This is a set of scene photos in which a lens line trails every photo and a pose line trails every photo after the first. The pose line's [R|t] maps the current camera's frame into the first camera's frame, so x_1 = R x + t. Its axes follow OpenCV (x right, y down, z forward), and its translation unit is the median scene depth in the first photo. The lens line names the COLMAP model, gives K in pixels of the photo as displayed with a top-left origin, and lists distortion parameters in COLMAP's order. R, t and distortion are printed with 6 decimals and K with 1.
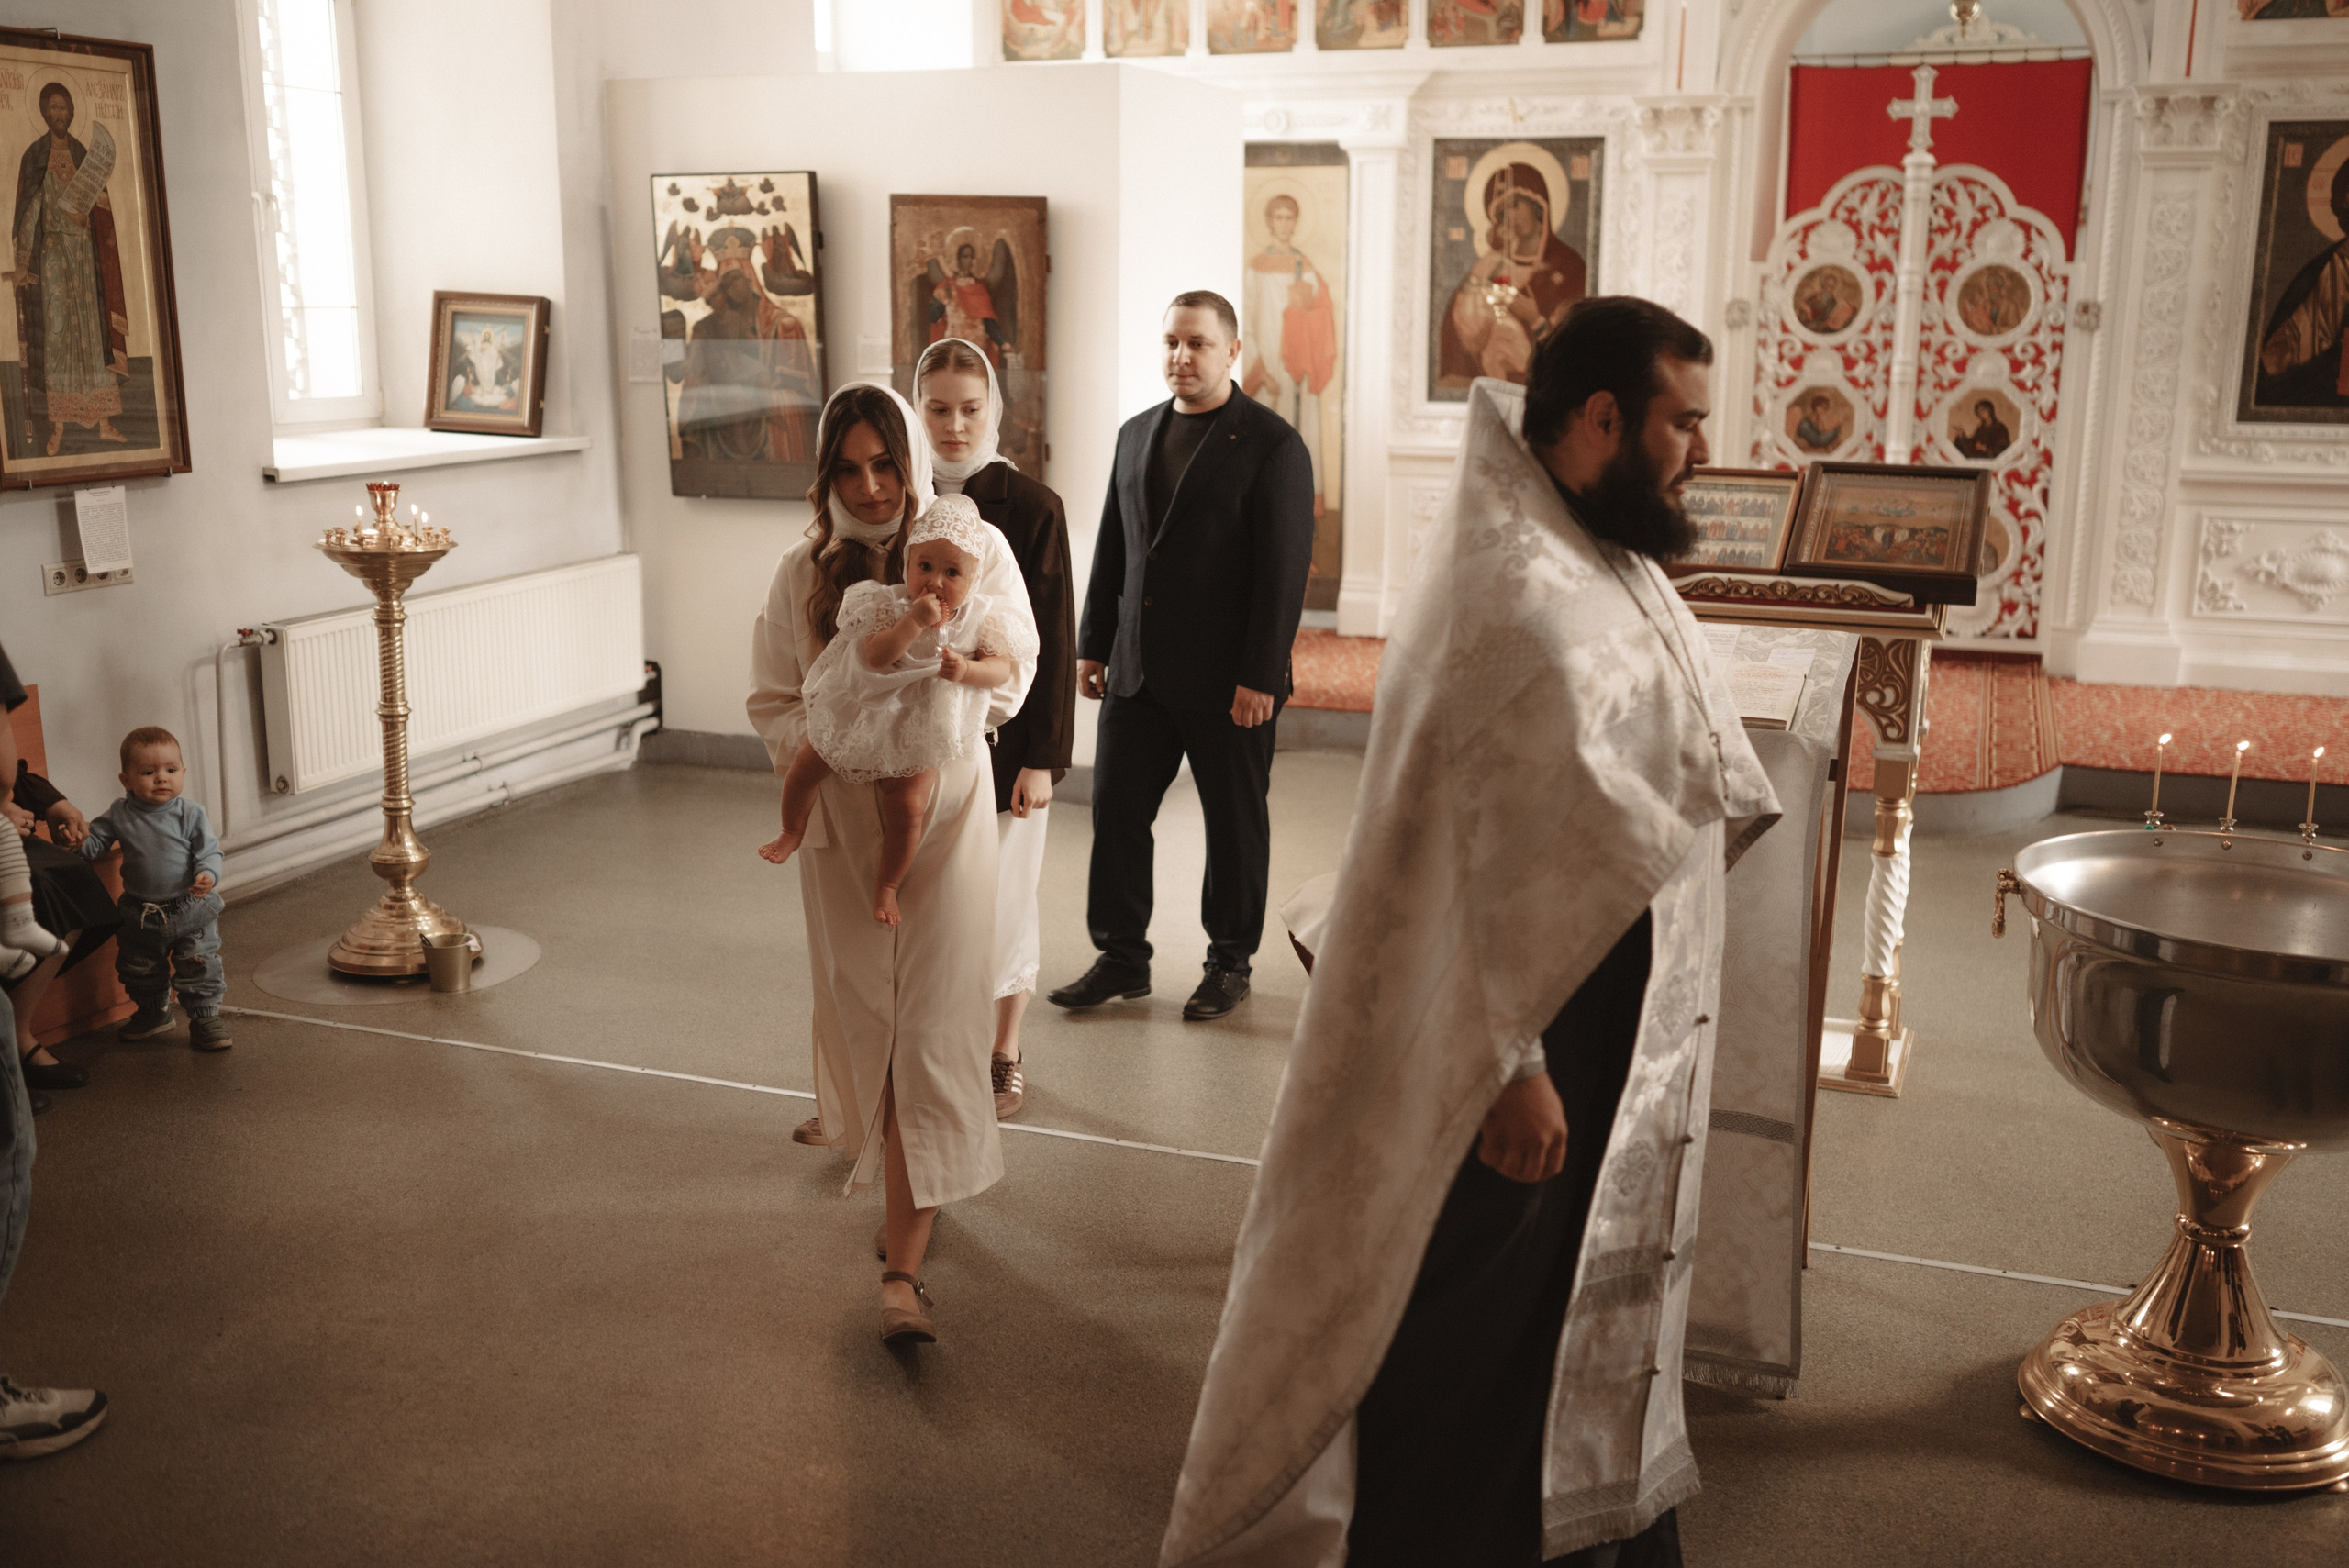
lens RADIAL K [[2190.7, 0, 1174.5], [0, 2190.7, 784.0], [0, 0, 1]] dist [0.004418, -0.092446]
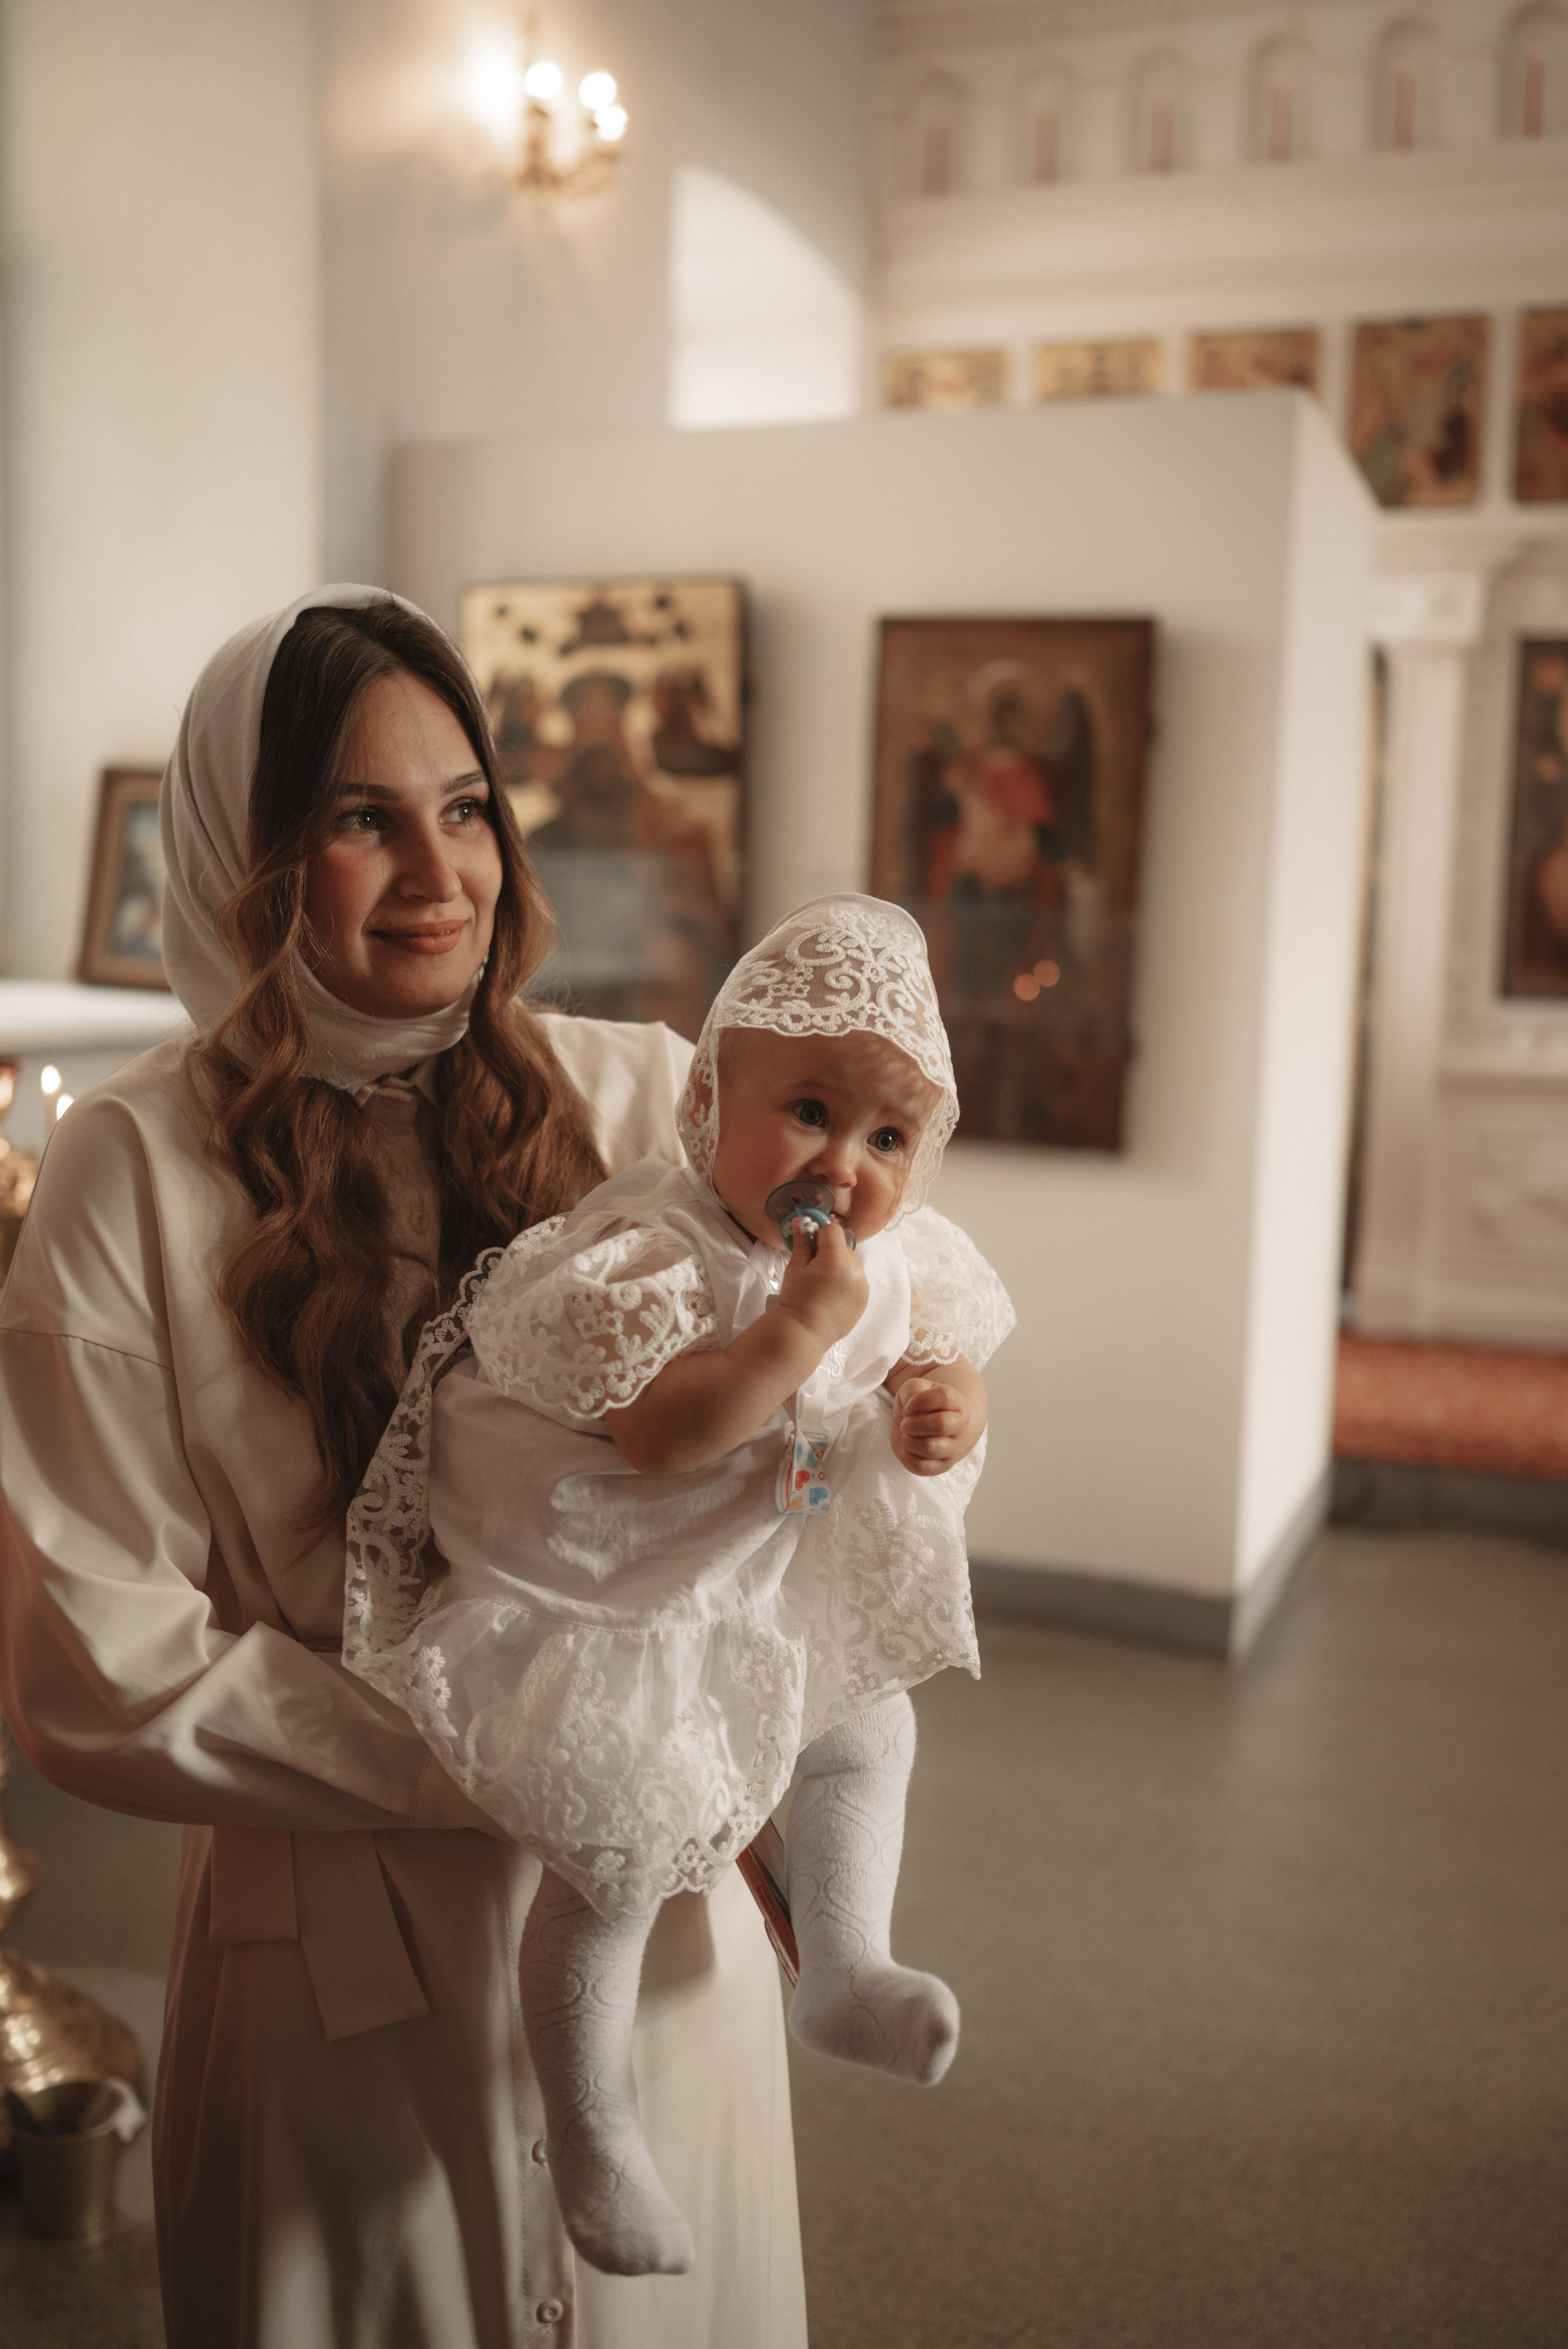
lens RADIAL K [[2190.8, 0, 784.0], [0, 2190.8, 1174.5], [0, 0, 1]] dist [0.004418, -0.092446]
pose [[0.999705, 0.022893, -0.008138, -0.142826], [-0.023646, 0.993721, -0.109361, -0.050994], [0.005583, 0.109521, 0.993969, 0.414367]]
